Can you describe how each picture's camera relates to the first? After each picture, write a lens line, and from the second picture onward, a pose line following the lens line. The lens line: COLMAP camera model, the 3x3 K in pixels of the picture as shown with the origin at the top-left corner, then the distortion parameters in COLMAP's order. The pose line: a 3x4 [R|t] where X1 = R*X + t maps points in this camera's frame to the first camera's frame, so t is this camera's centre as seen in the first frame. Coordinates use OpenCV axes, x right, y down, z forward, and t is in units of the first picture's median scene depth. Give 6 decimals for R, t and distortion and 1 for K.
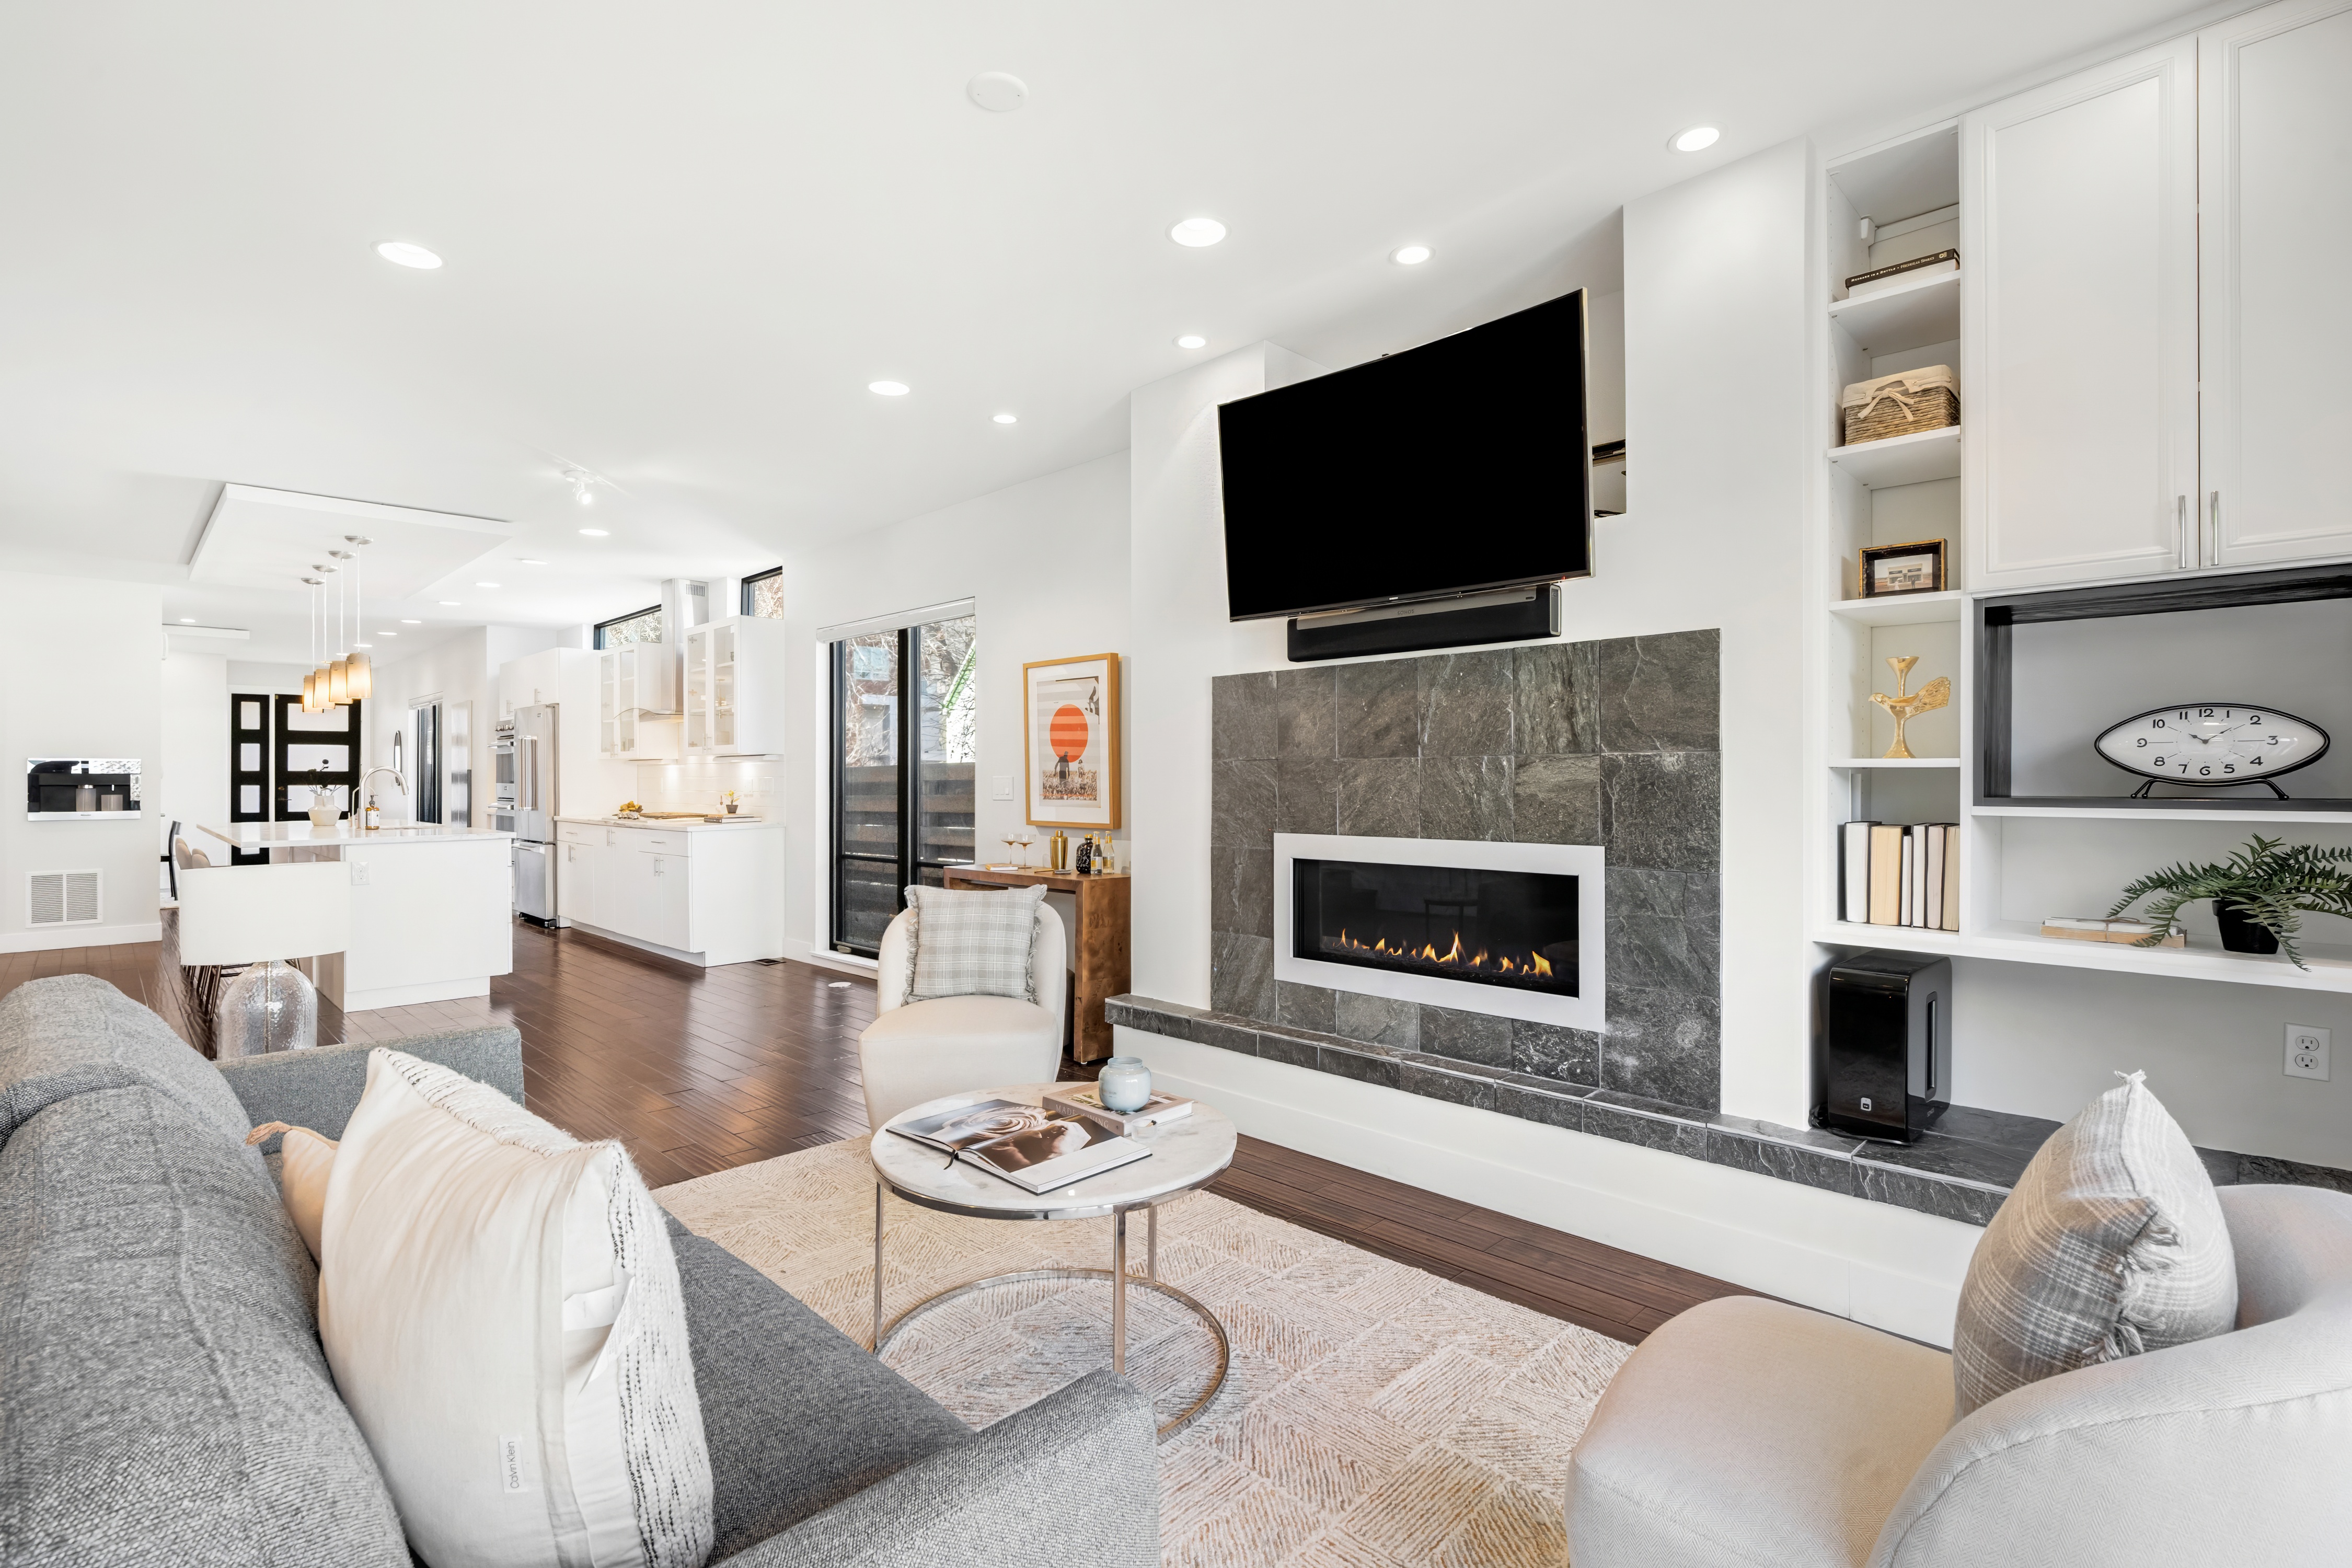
lens RADIAL K [[1086.8, 0, 1175.7], [0, 1086.8, 780.3], [0, 0, 1]] dist [0.000235, 0.001381]
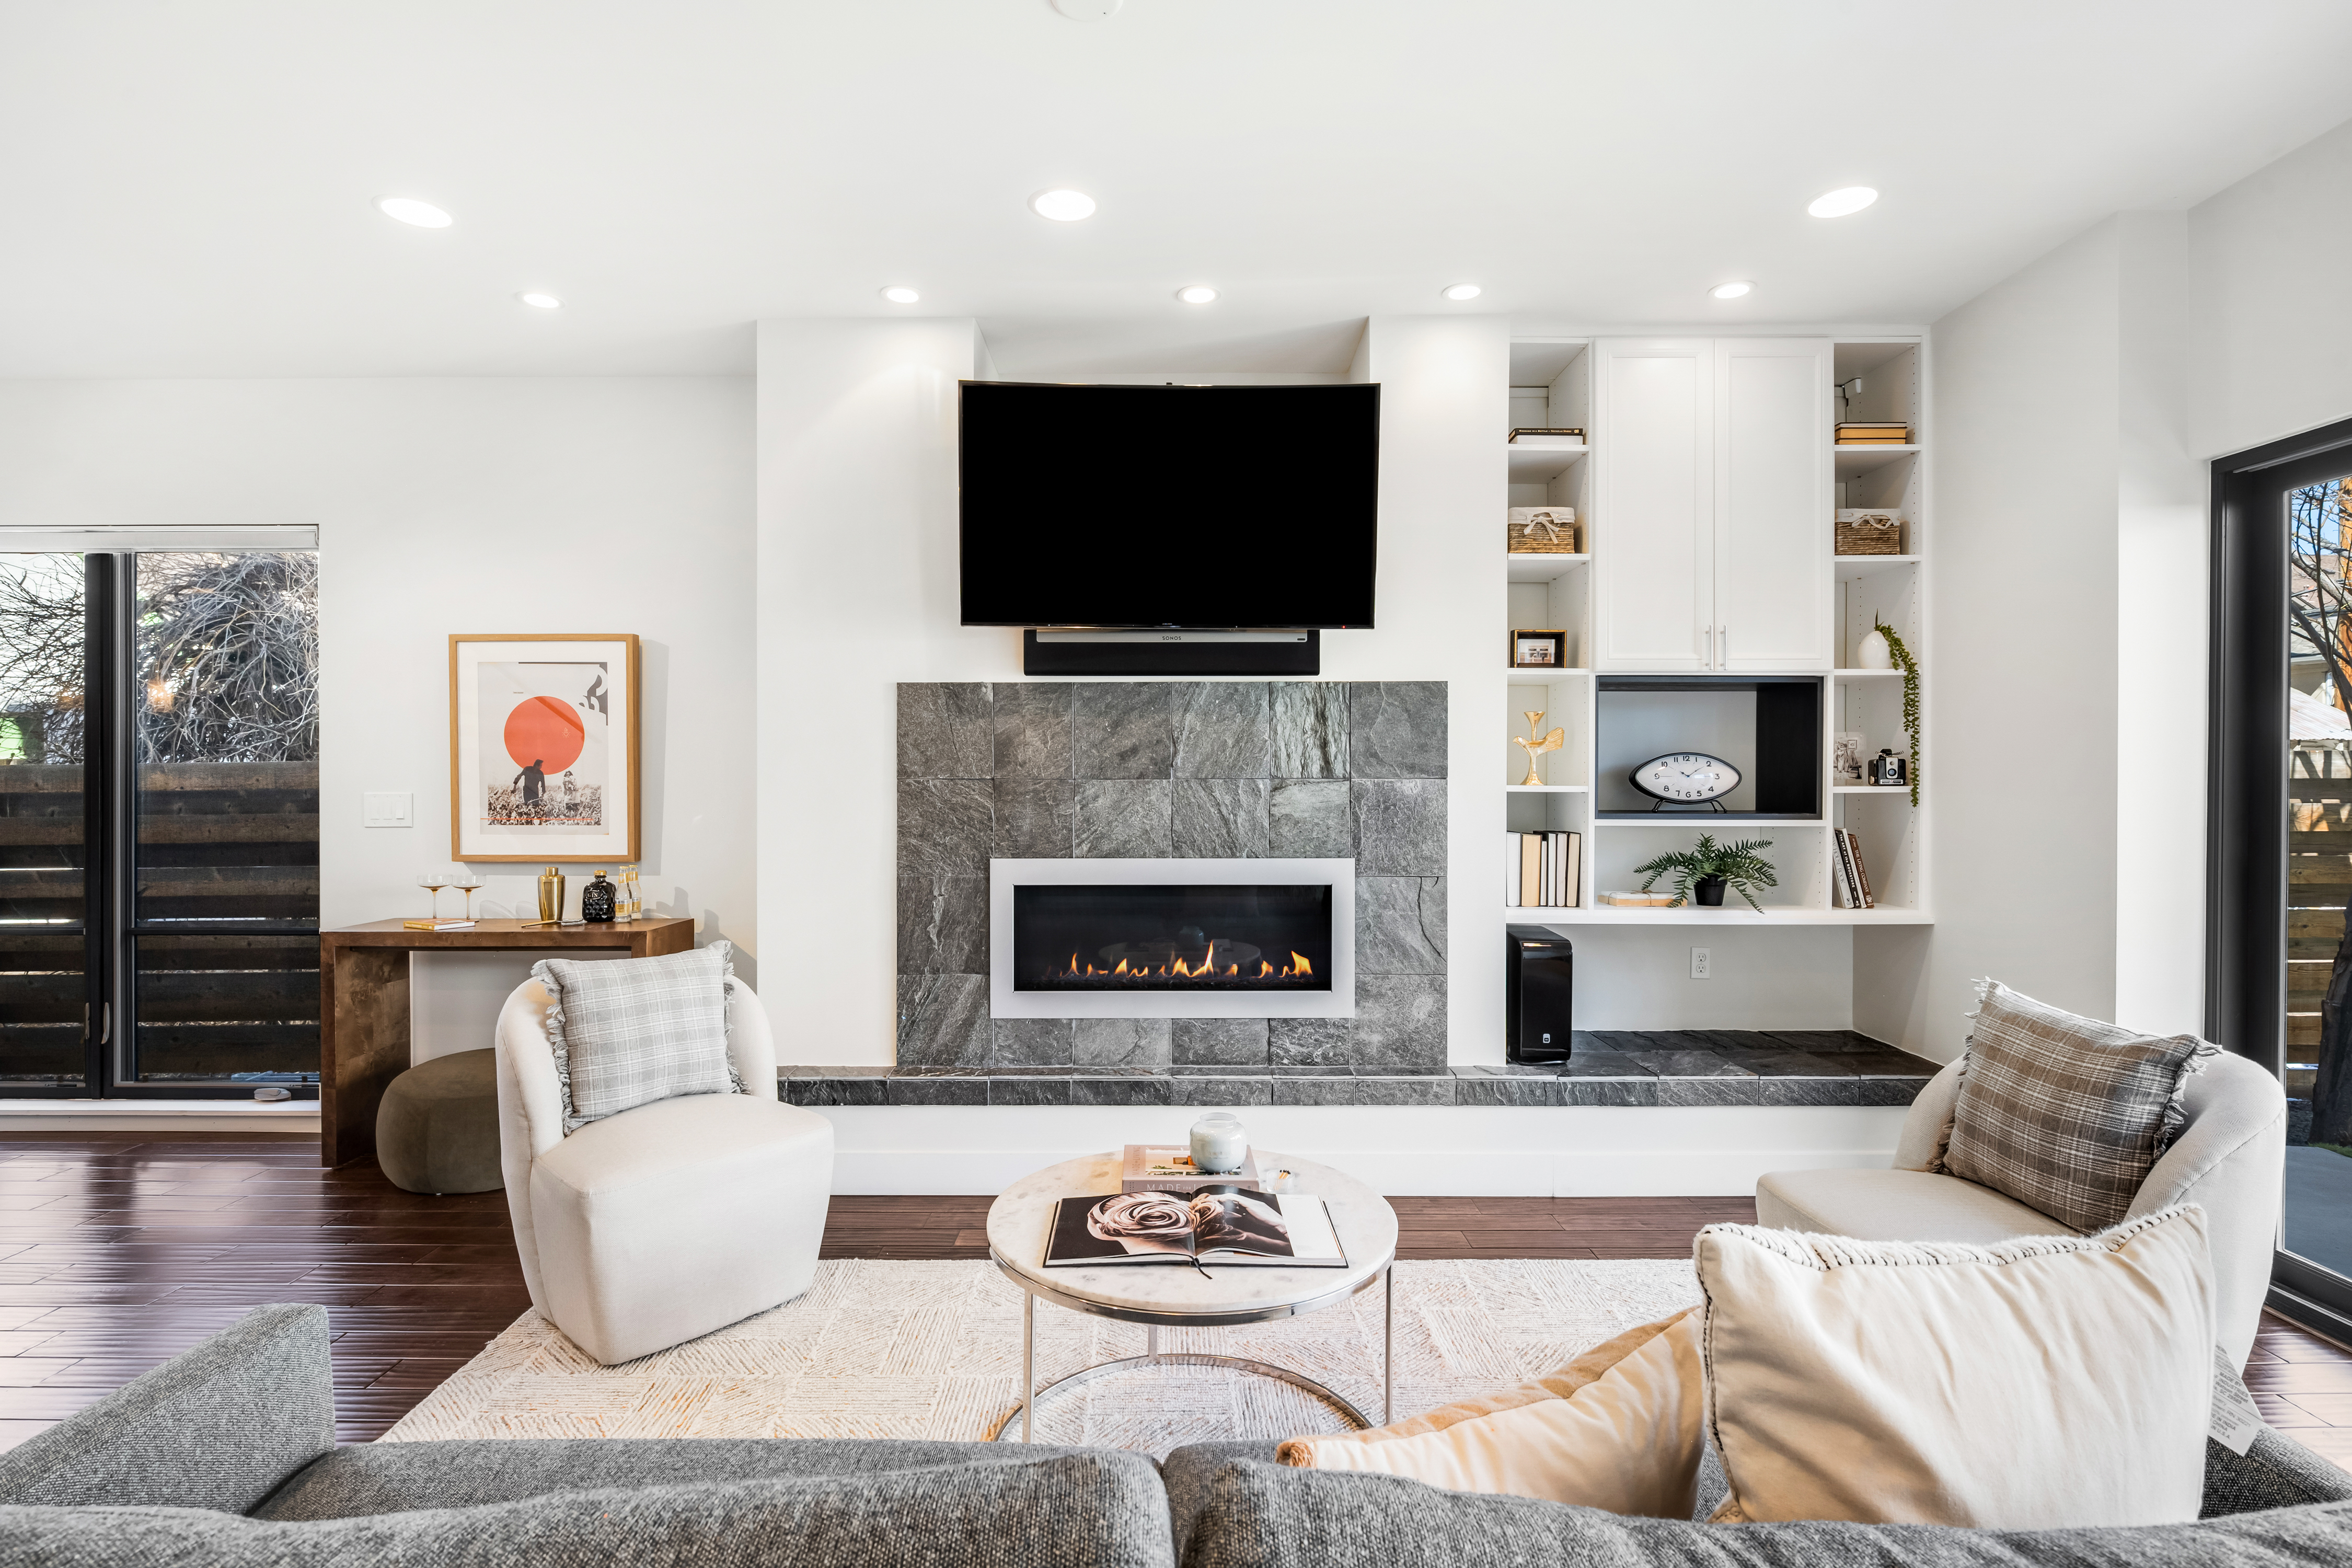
lens RADIAL K [[1132.2, 0, 1161.7], [0, 1132.2, 781.8], [0, 0, 1]] dist [-0.003650, -0.001125]
pose [[0.714662, -0.002409, 0.699466, -0.571895], [-0.000750, 0.999991, 0.004210, -0.025289], [-0.699470, -0.003534, 0.714653, 0.258595]]
